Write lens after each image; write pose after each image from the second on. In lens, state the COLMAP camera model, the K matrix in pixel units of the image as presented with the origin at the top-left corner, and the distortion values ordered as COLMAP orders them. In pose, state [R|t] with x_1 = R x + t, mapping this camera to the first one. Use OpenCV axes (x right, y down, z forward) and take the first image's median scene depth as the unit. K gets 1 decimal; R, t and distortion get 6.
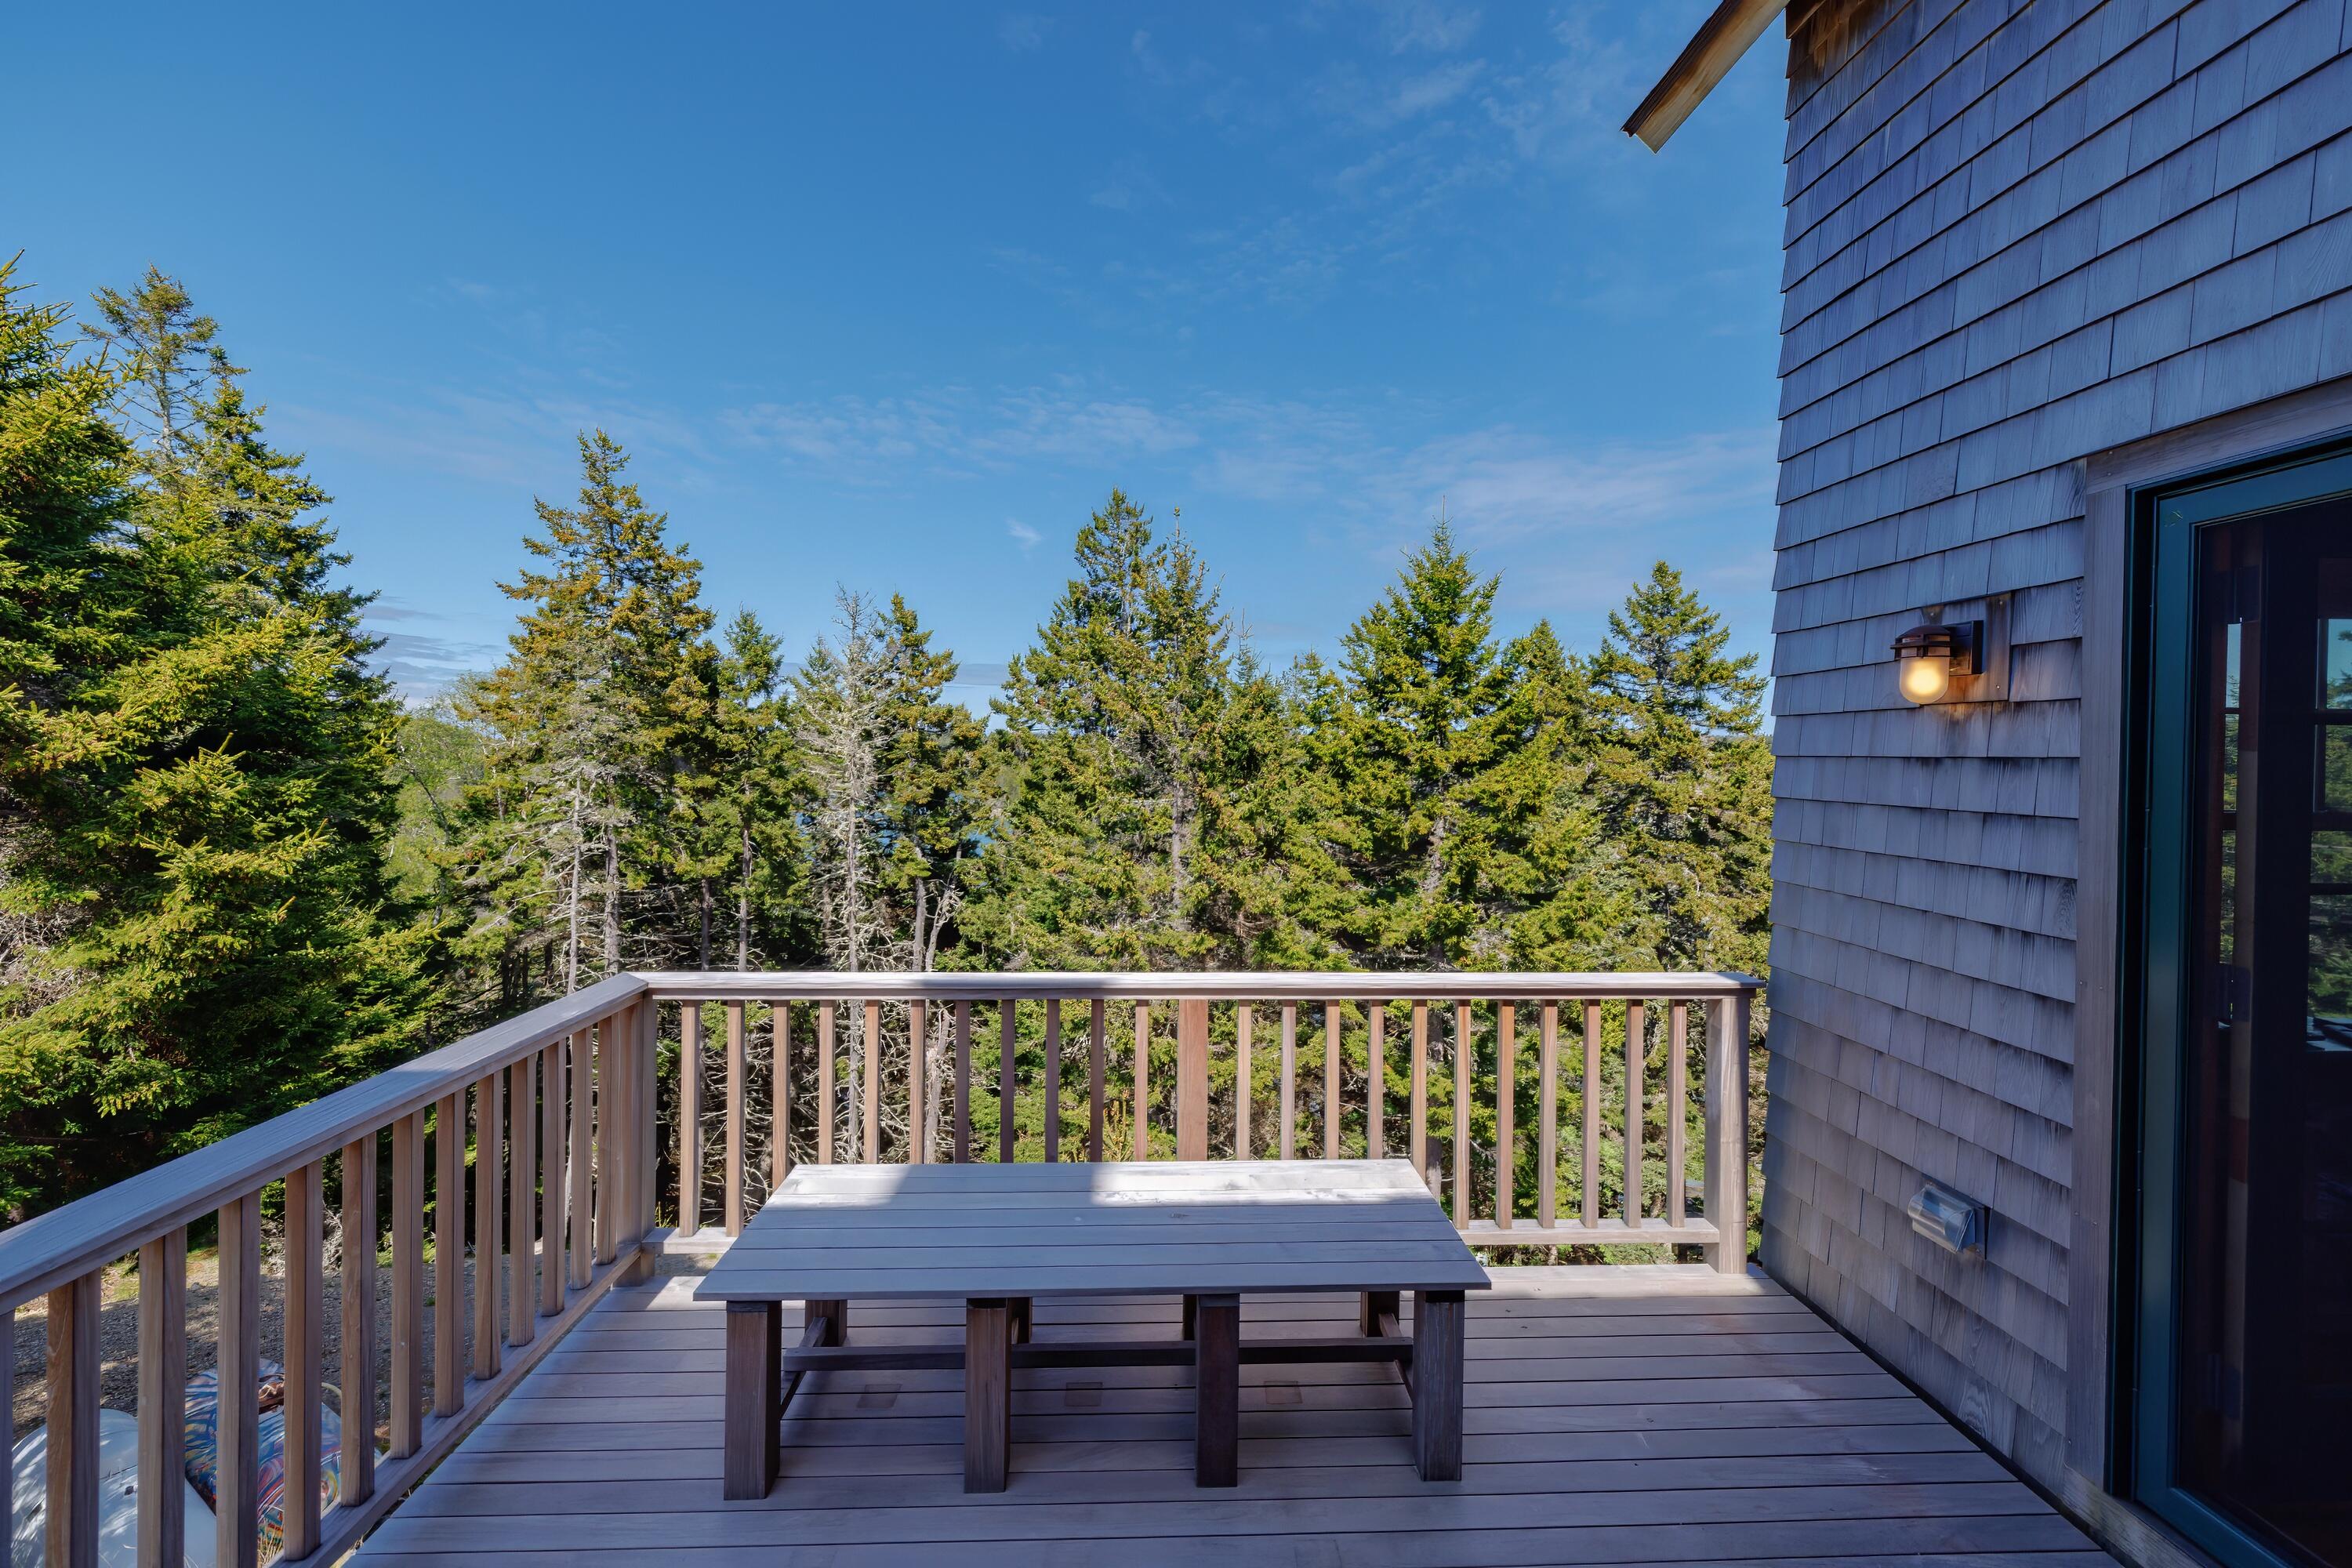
lens RADIAL K [[997.4, 0, 1172.7], [0, 997.4, 774.2], [0, 0, 1]] dist [-0.003003, -0.000512]
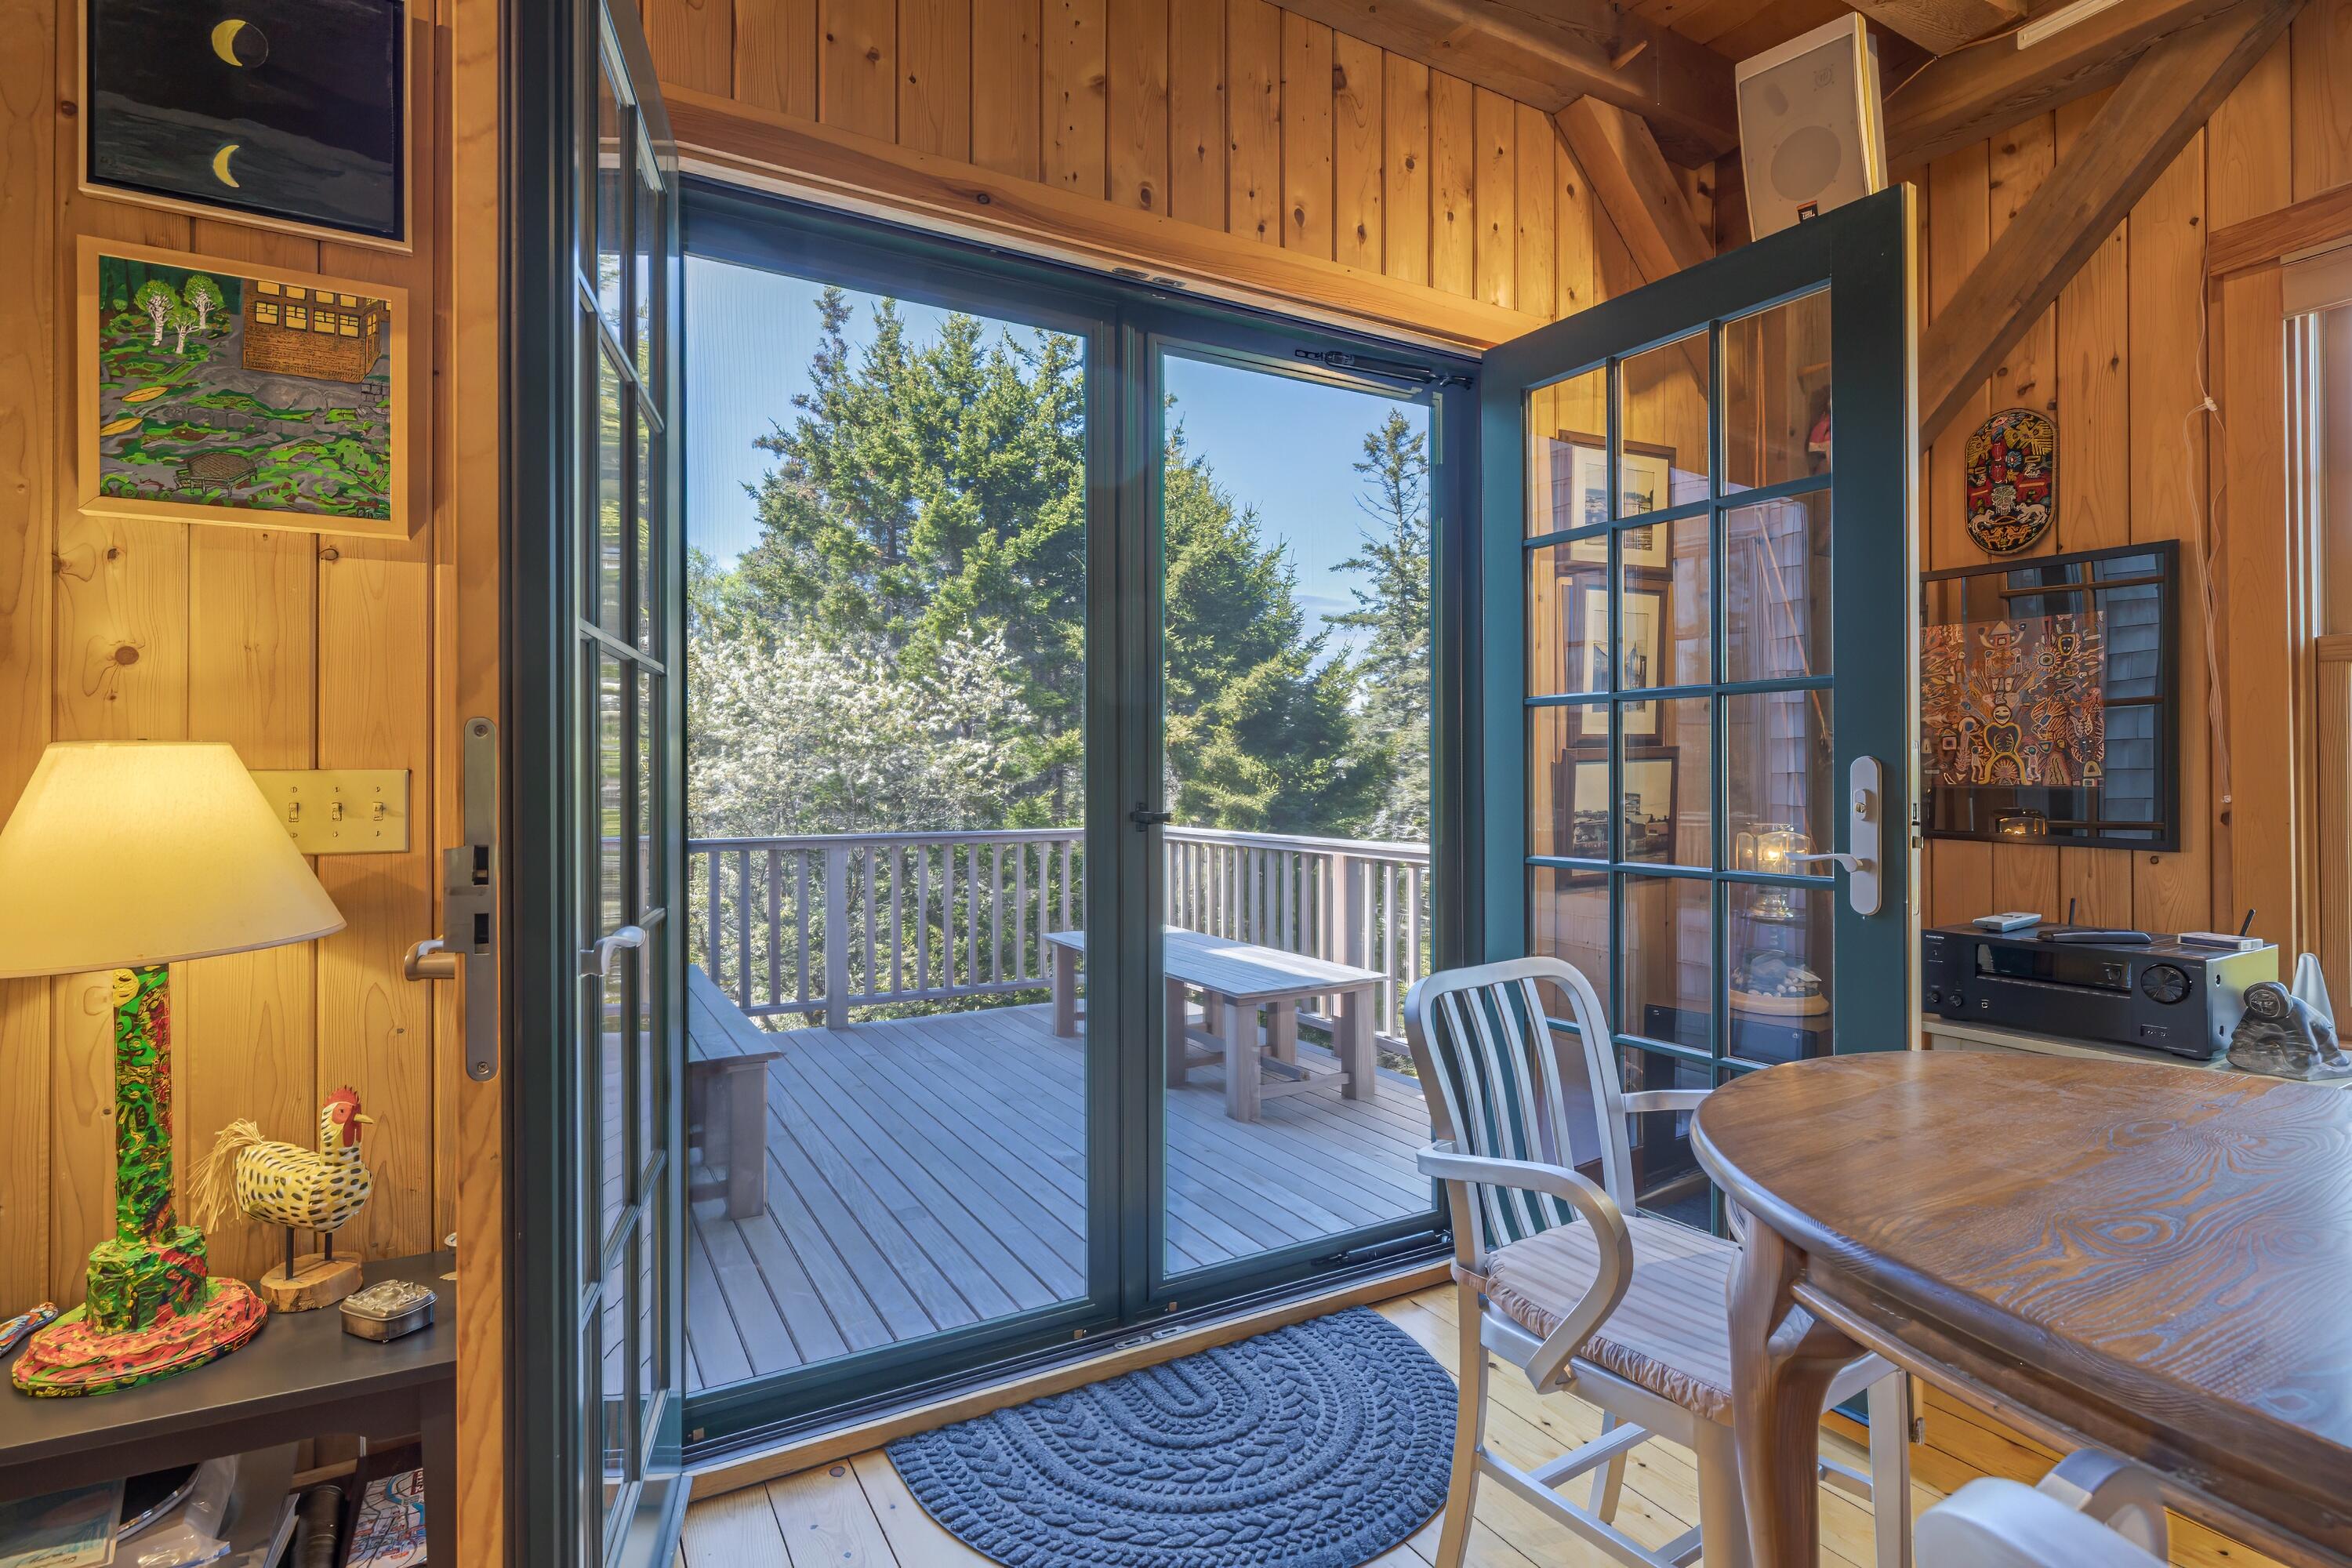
lens RADIAL K [[1139.6, 0, 1176.0], [0, 1139.6, 784.0], [0, 0, 1]] dist [-0.041419, -0.000046]
pose [[0.455875, 0.002017, -0.890041, 0.205992], [-0.009144, 0.999955, -0.002418, 0.018579], [0.889997, 0.009241, 0.455873, 0.009685]]
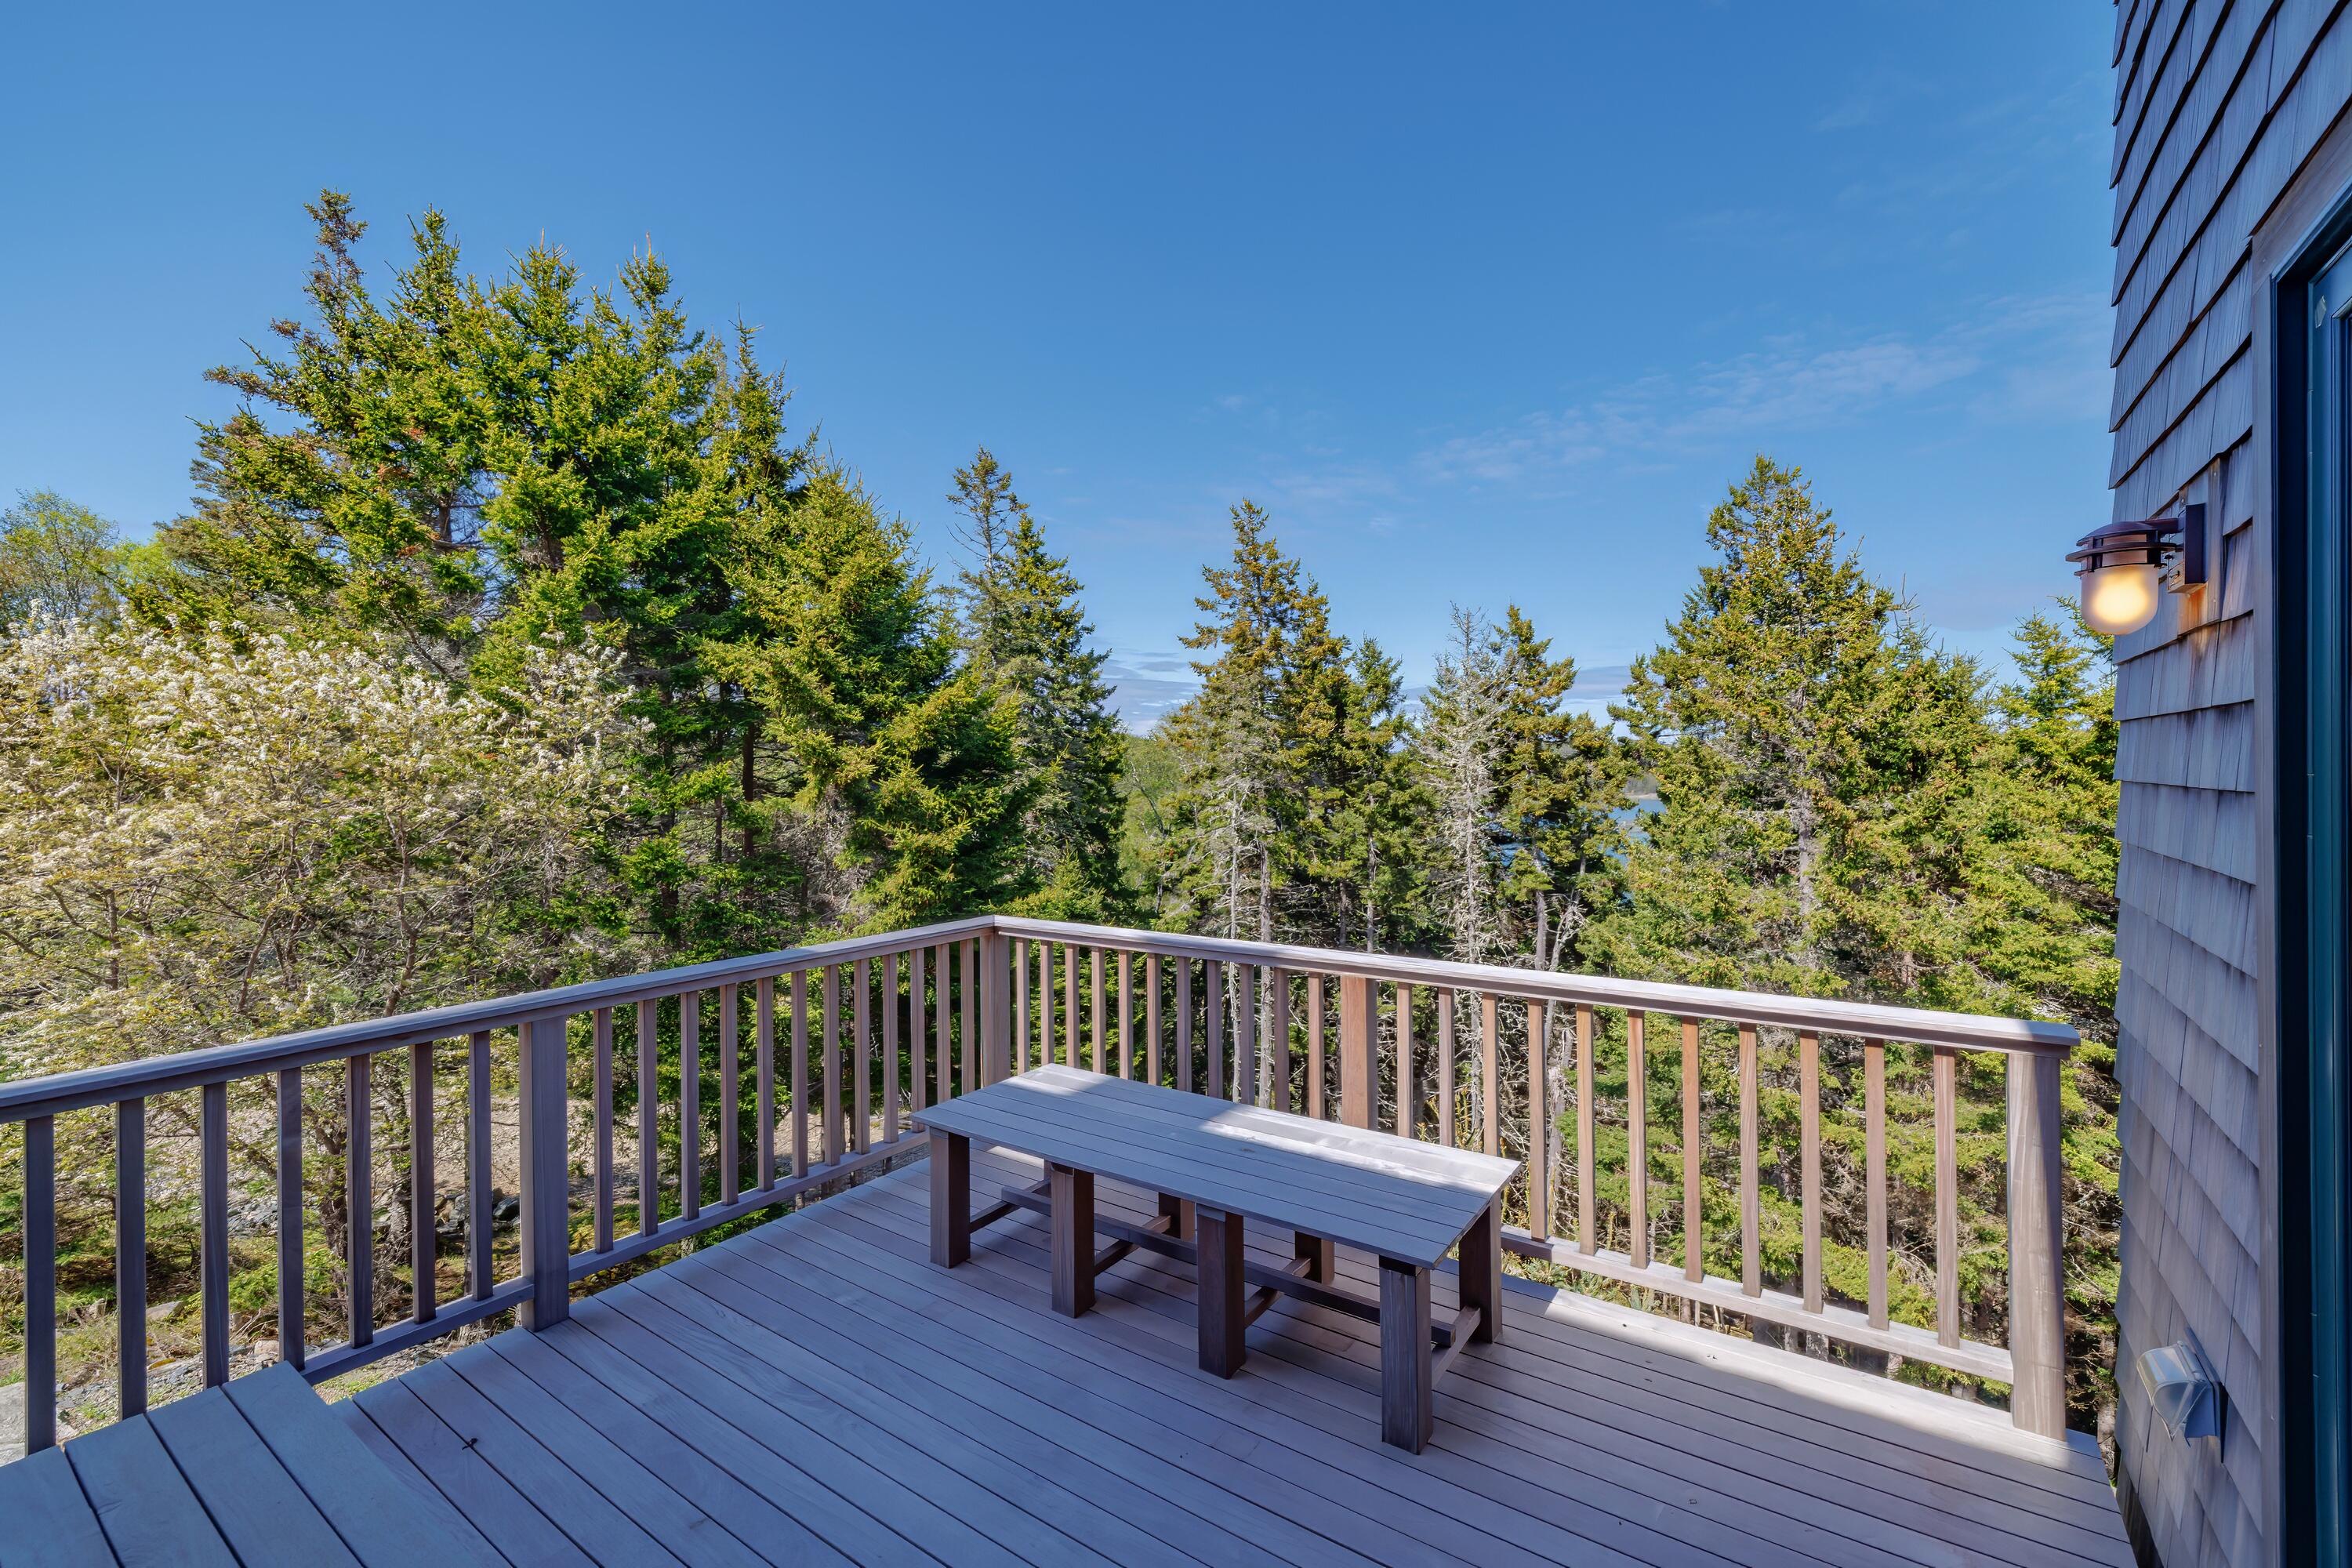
lens RADIAL K [[997.4, 0, 1172.7], [0, 997.4, 774.2], [0, 0, 1]] dist [-0.003003, -0.000512]
pose [[0.789279, -0.017169, -0.613794, 0.083708], [0.007801, 0.999809, -0.017935, 0.004566], [0.613985, 0.009367, 0.789262, 0.005196]]
